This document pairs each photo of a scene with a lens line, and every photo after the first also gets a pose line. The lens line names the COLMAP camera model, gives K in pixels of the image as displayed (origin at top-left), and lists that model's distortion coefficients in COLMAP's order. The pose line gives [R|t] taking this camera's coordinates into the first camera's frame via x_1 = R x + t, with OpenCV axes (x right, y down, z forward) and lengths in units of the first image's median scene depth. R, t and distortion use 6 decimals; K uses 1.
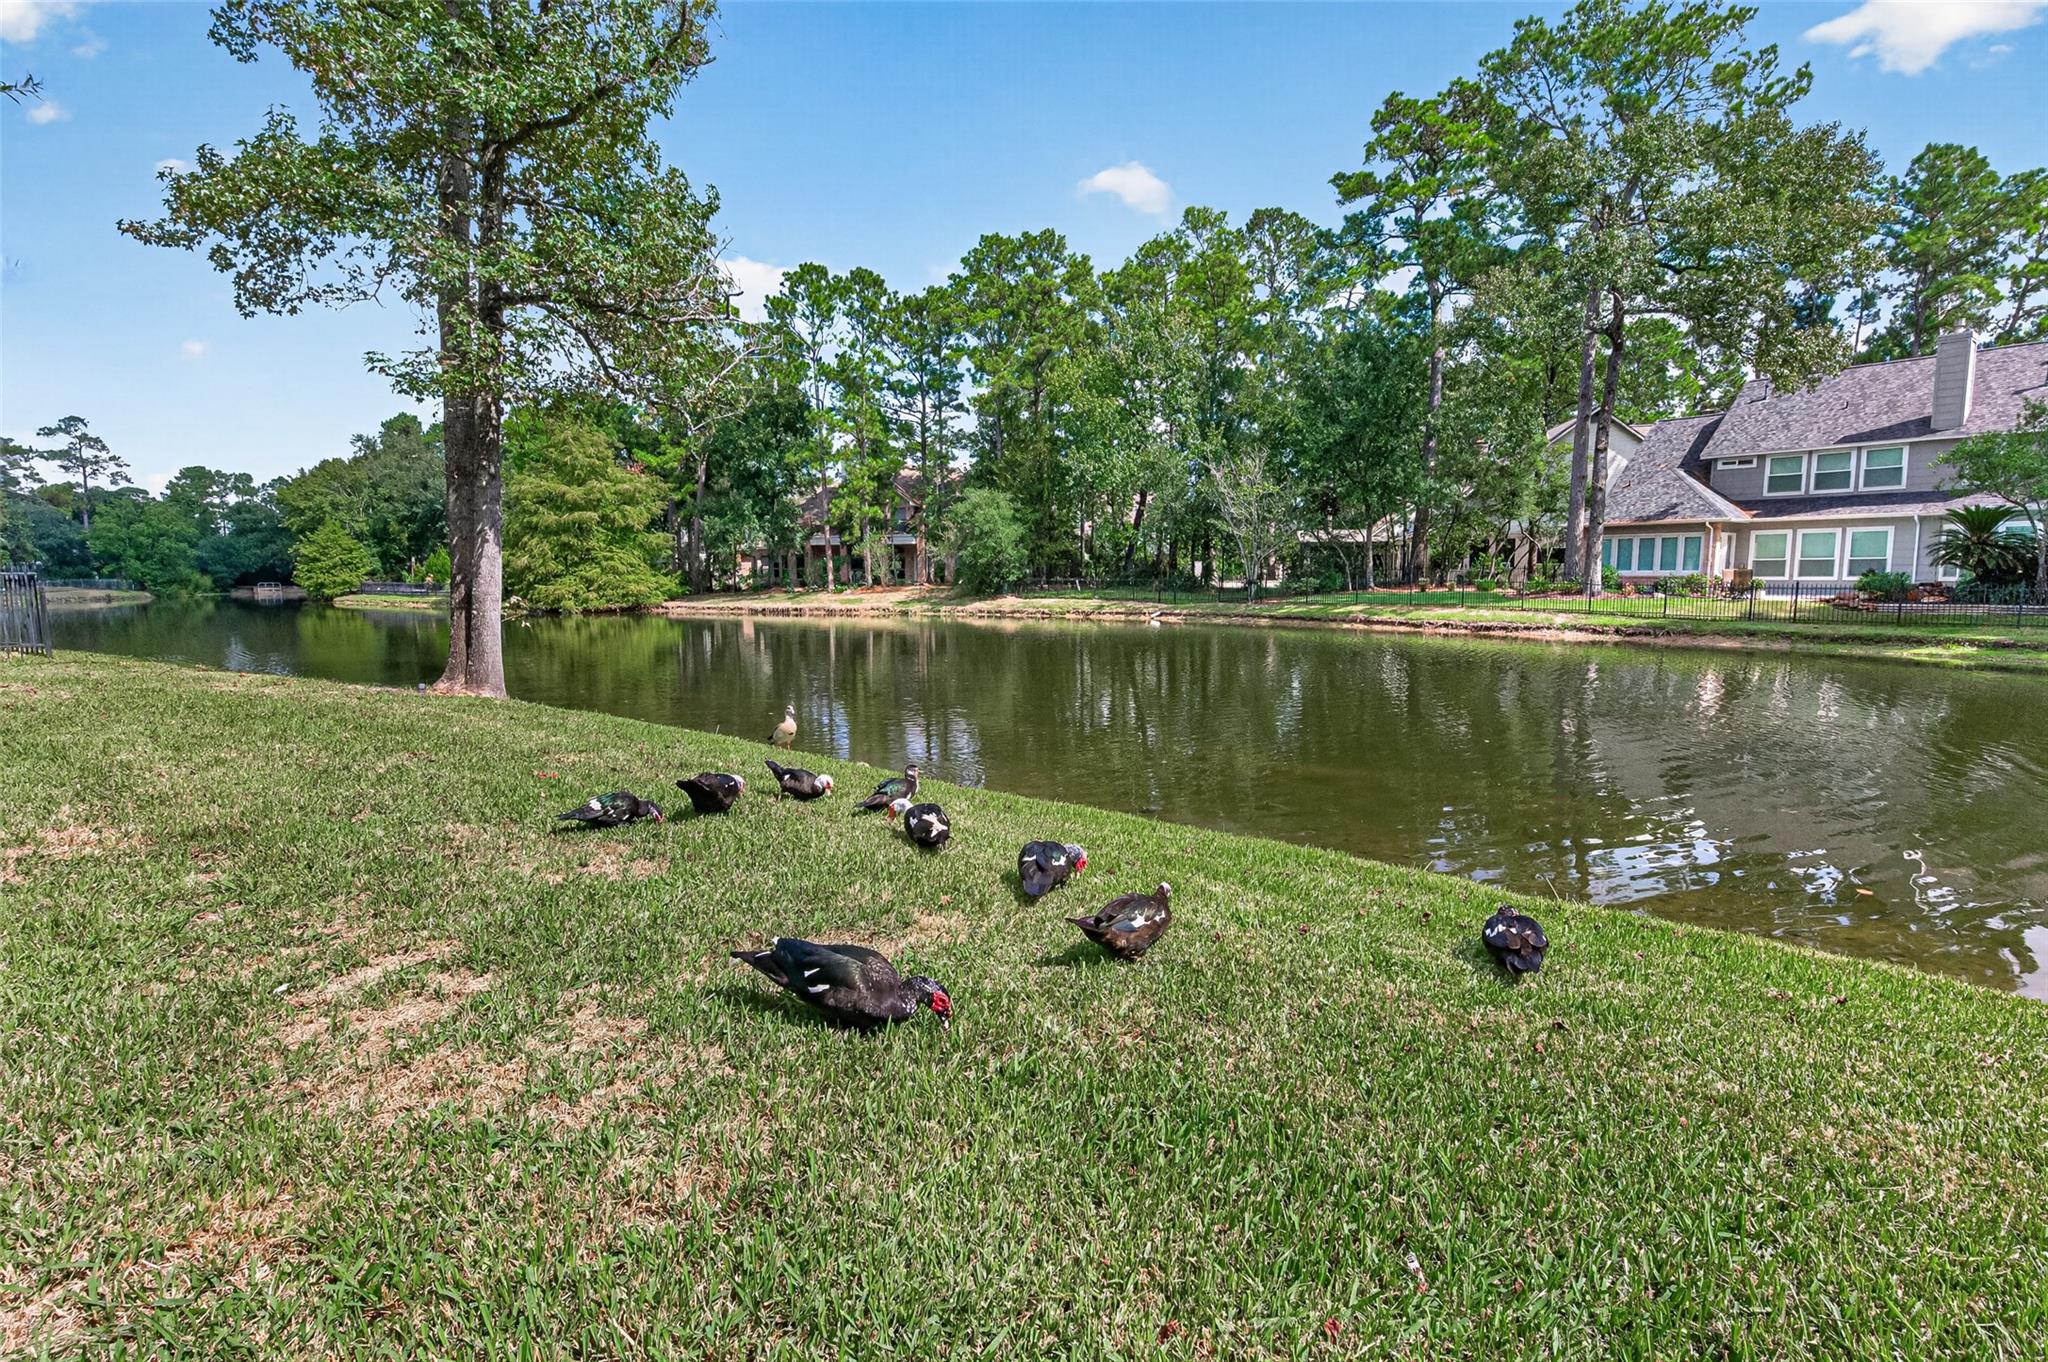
lens RADIAL K [[967.3, 0, 1017.6], [0, 967.3, 678.0], [0, 0, 1]] dist [-0.001060, -0.007756]
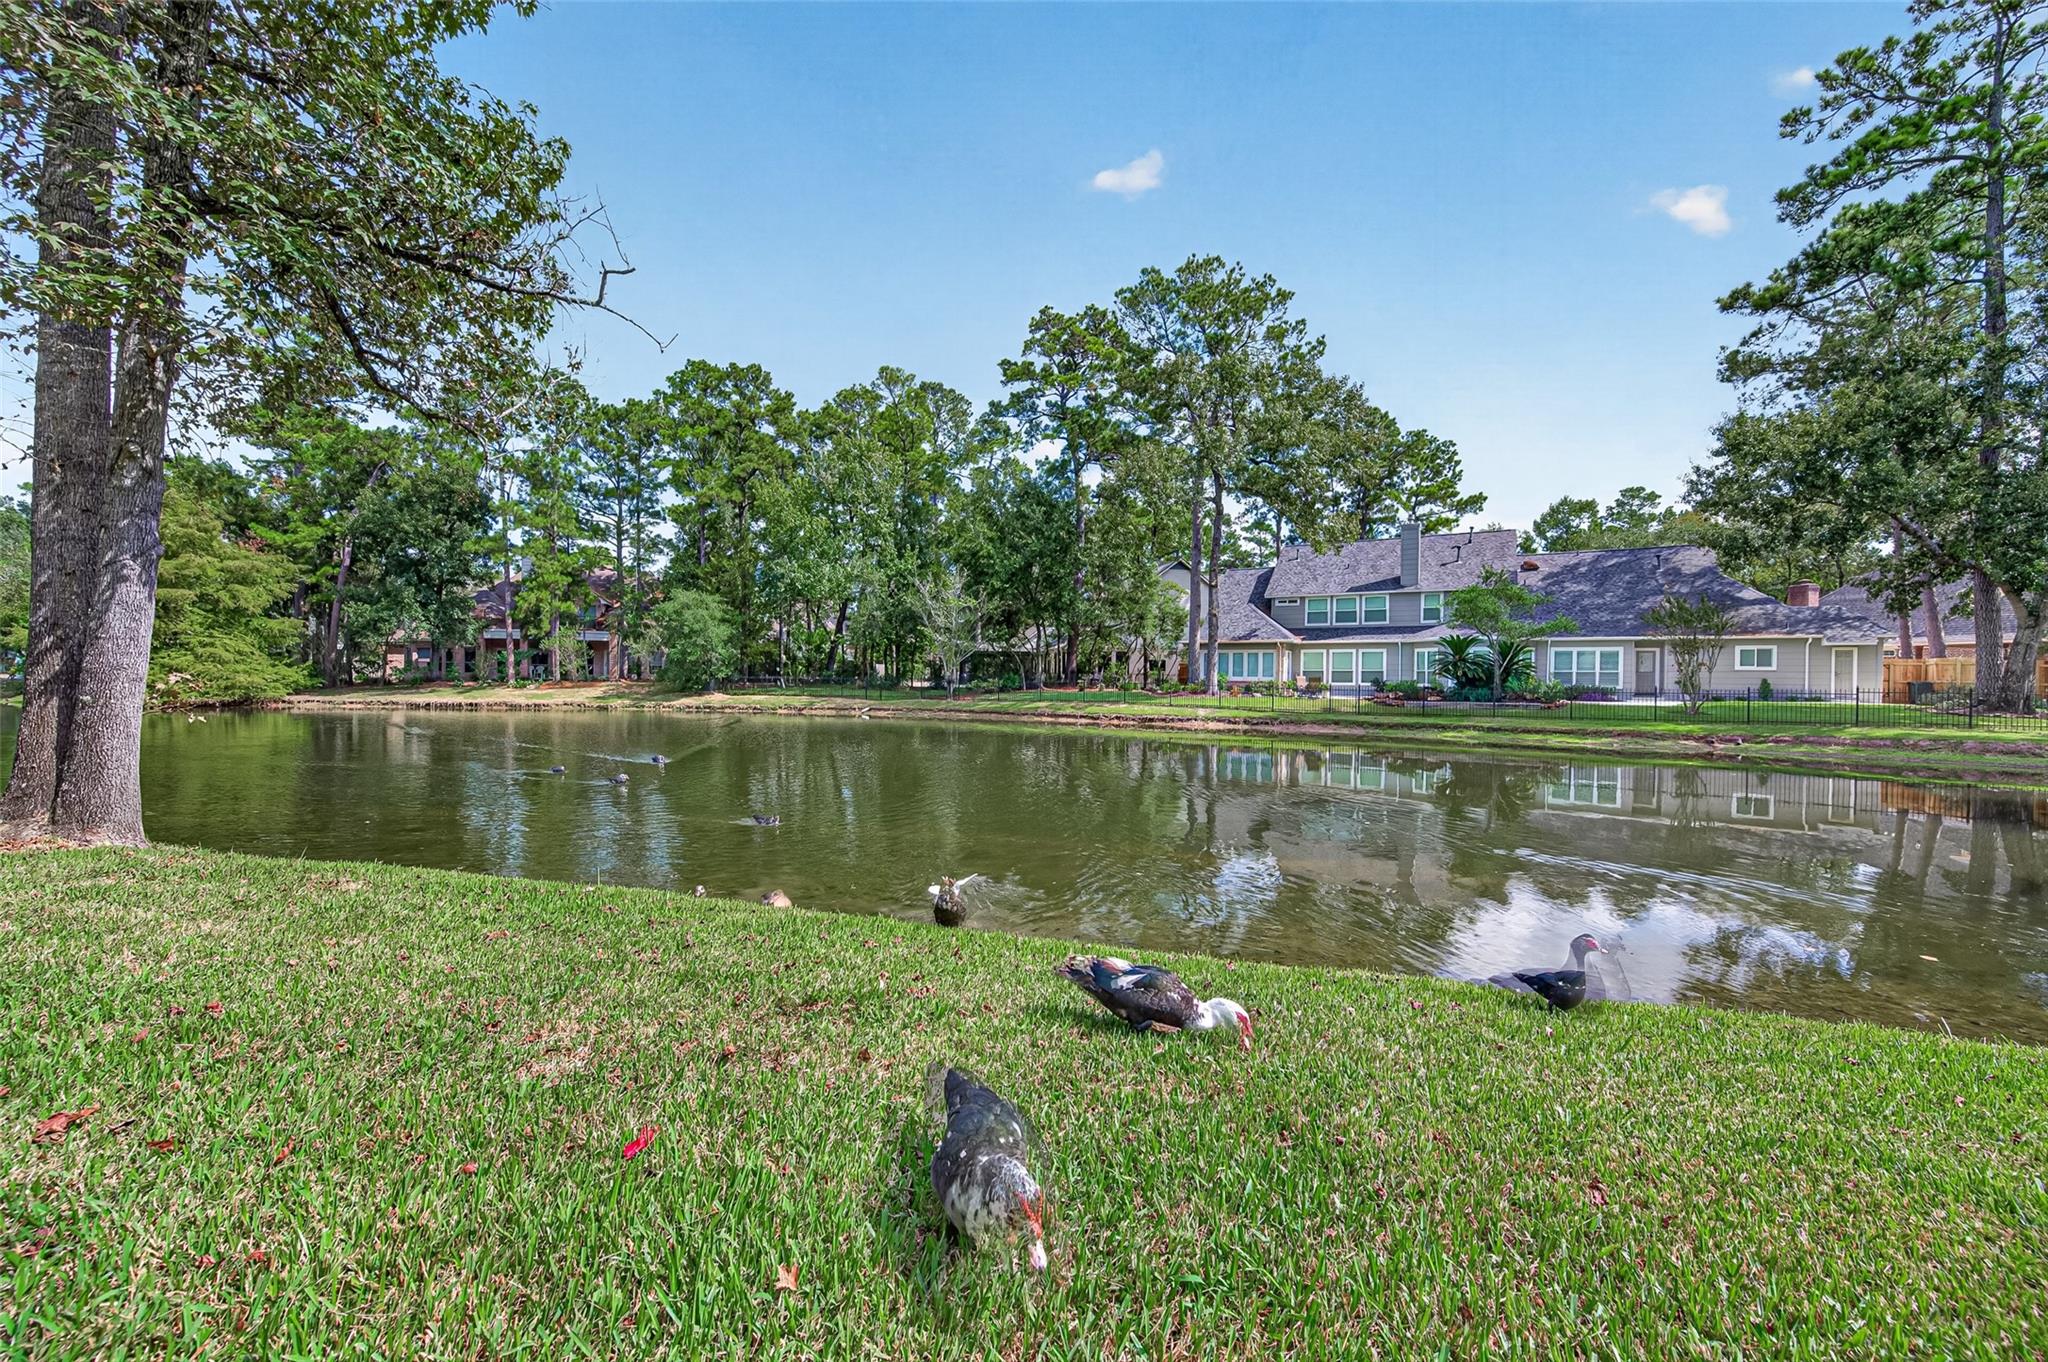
lens RADIAL K [[799.4, 0, 1025.7], [0, 799.4, 683.4], [0, 0, 1]] dist [0.001950, 0.000130]
pose [[0.914147, 0.013178, 0.405170, -0.048831], [0.027167, 0.995233, -0.093663, -0.003487], [-0.404472, 0.096629, 0.909431, 0.067496]]
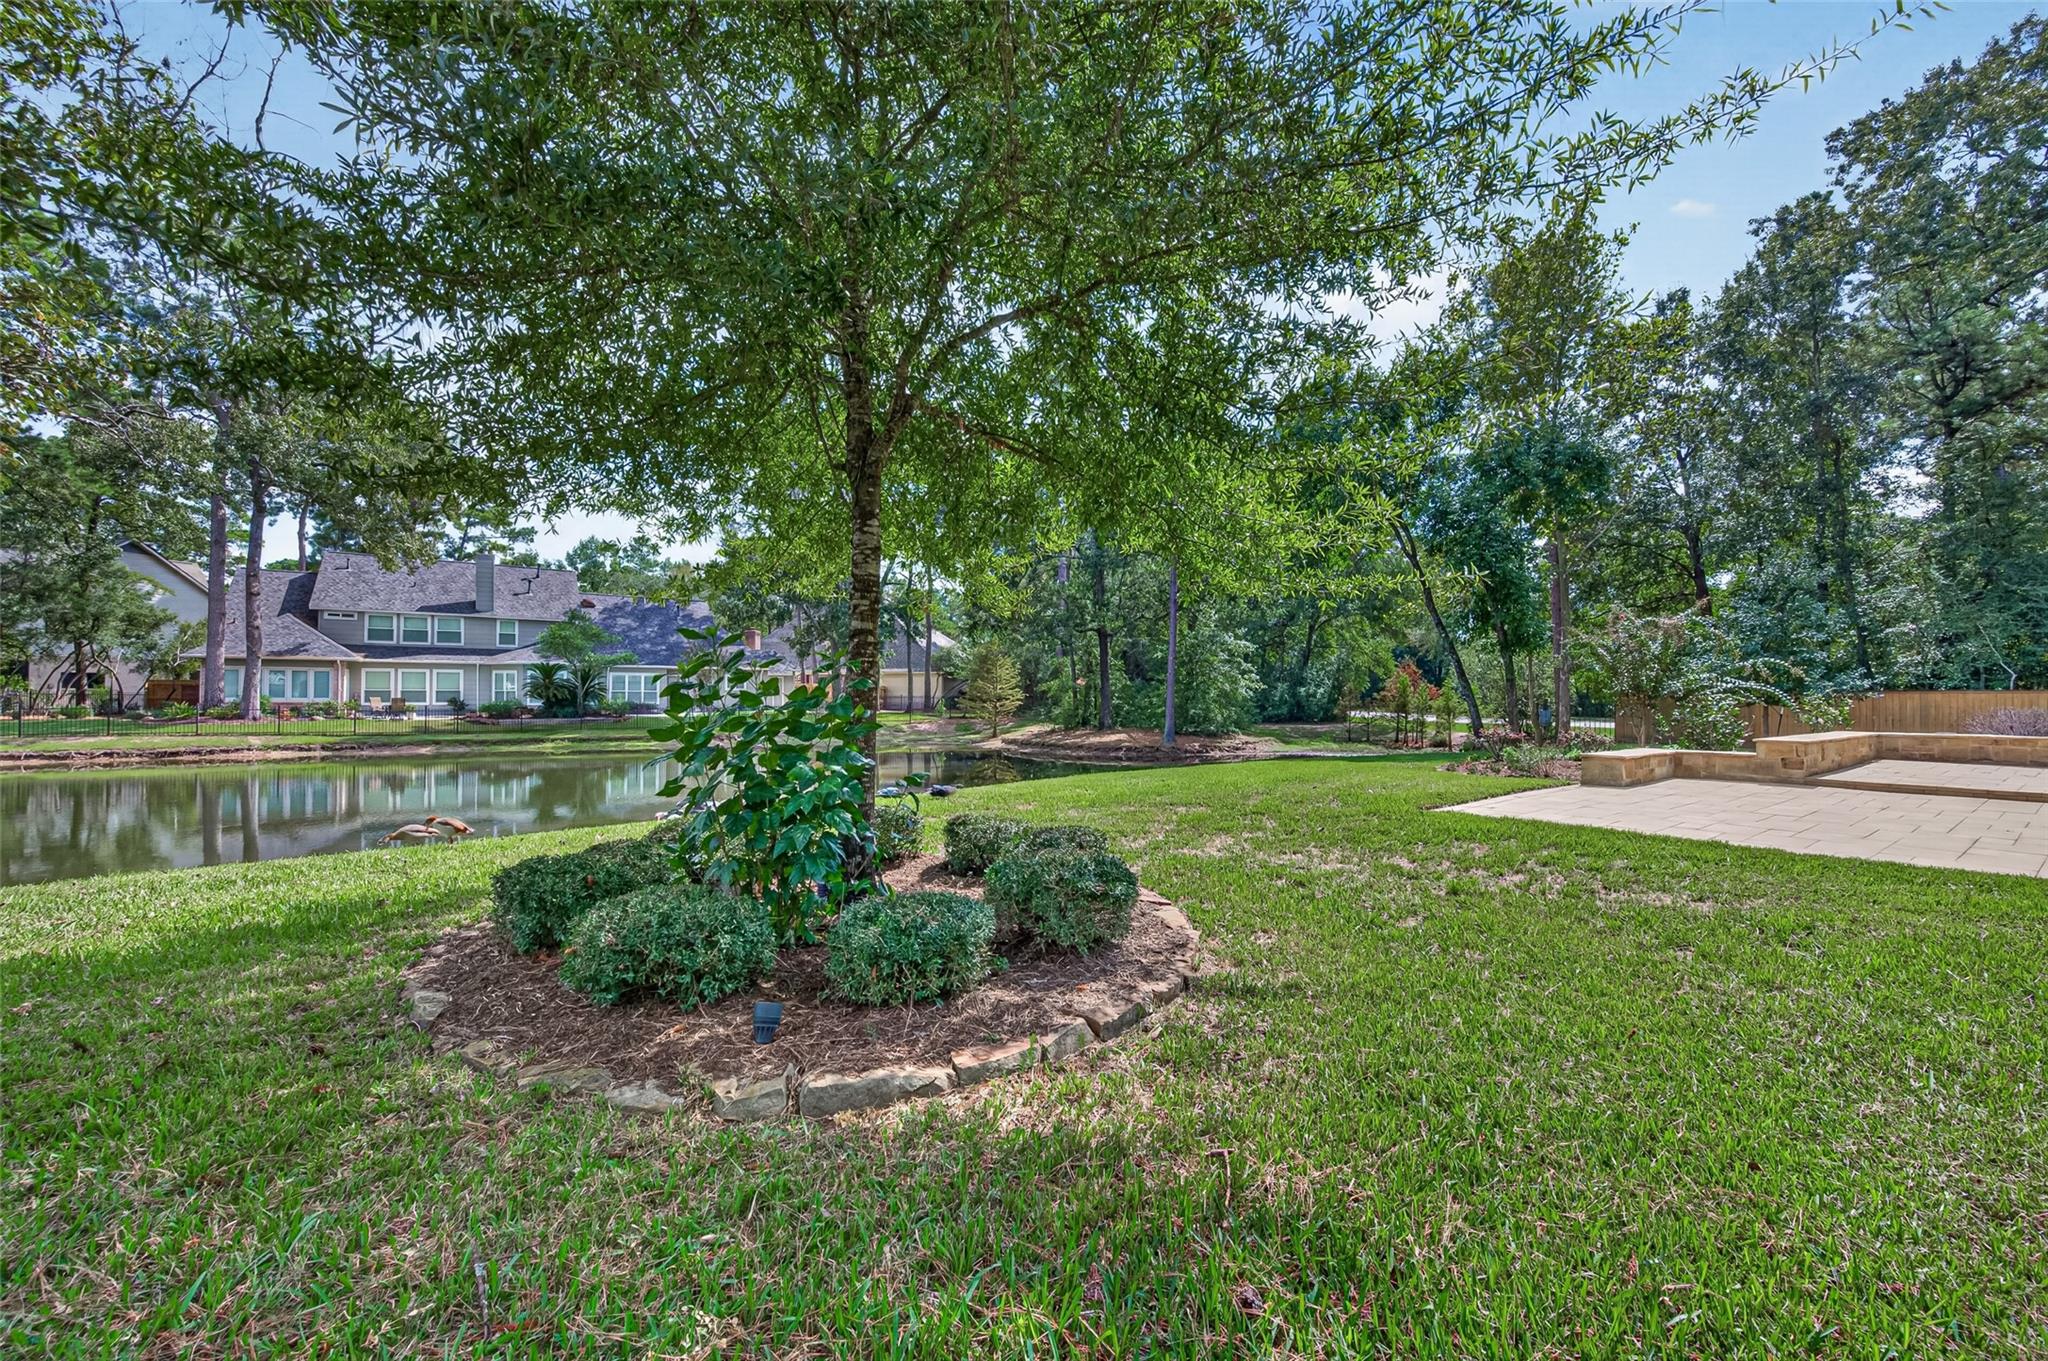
lens RADIAL K [[799.4, 0, 1025.7], [0, 799.4, 682.9], [0, 0, 1]] dist [0.001950, 0.000130]
pose [[0.033867, 0.020527, 0.999216, -0.195978], [0.102337, 0.994463, -0.023898, -0.007699], [-0.994173, 0.103066, 0.031579, 0.035999]]
